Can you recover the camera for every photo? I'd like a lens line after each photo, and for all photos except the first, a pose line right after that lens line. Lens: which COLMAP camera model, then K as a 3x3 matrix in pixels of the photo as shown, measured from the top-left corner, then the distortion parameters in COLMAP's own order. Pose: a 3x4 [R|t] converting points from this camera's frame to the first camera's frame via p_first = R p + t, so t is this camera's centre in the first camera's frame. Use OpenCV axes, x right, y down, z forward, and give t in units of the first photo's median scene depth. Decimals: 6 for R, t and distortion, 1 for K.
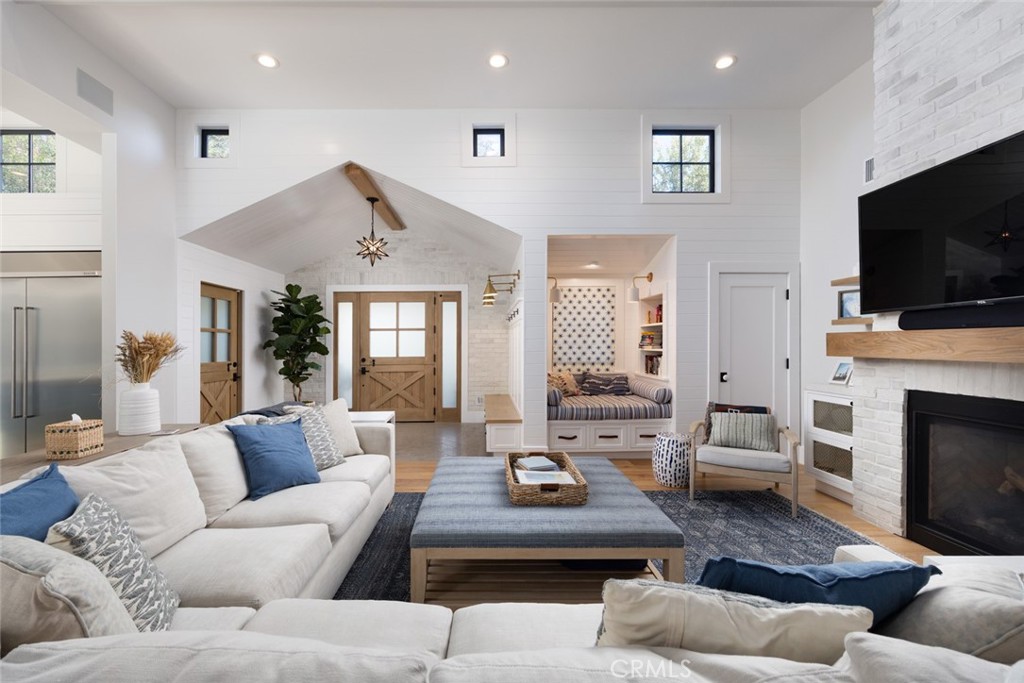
lens RADIAL K [[420.8, 0, 511.7], [0, 420.8, 344.2], [0, 0, 1]] dist [0.003174, -0.000035]
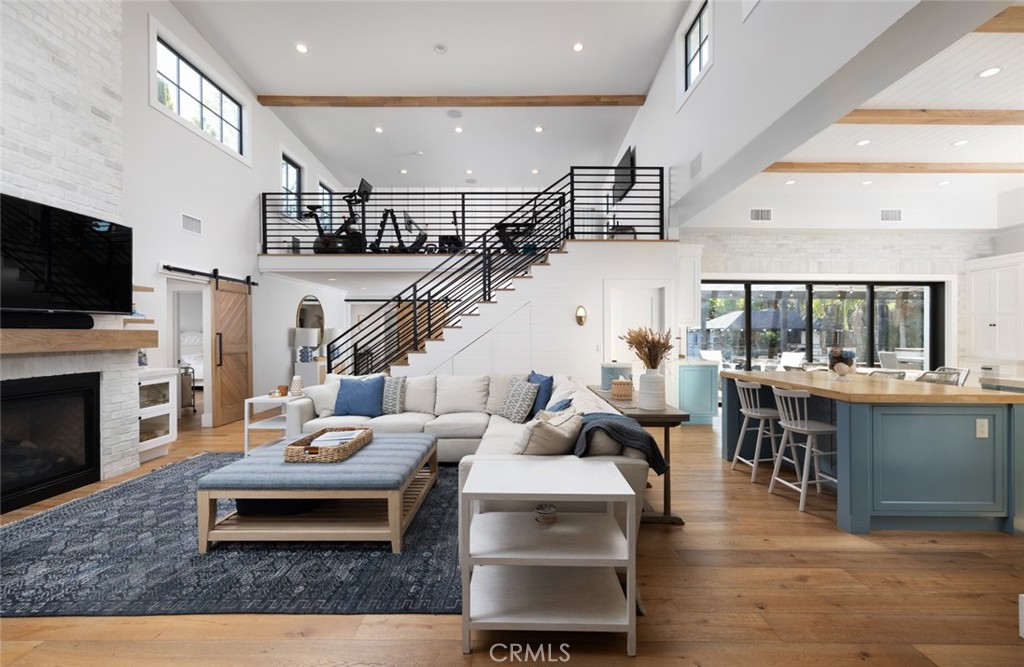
lens RADIAL K [[428.5, 0, 513.3], [0, 428.5, 335.0], [0, 0, 1]] dist [-0.001655, -0.000001]
pose [[-0.996771, 0.000021, 0.080295, -0.465743], [0.000536, 0.999979, 0.006390, -0.019808], [-0.080293, 0.006413, -0.996751, 1.795201]]
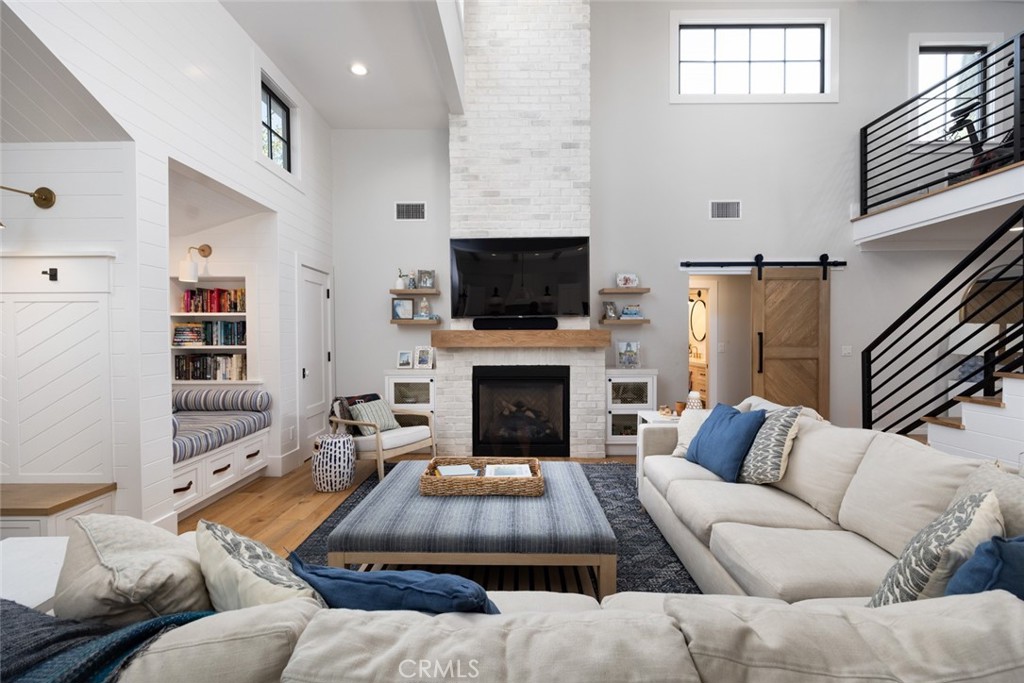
lens RADIAL K [[454.3, 0, 512.4], [0, 454.3, 343.0], [0, 0, 1]] dist [0.005591, 0.000794]
pose [[0.078660, -0.014774, 0.996792, -0.755078], [0.004722, 0.999884, 0.014447, -0.006135], [-0.996890, 0.003571, 0.078720, 0.664182]]
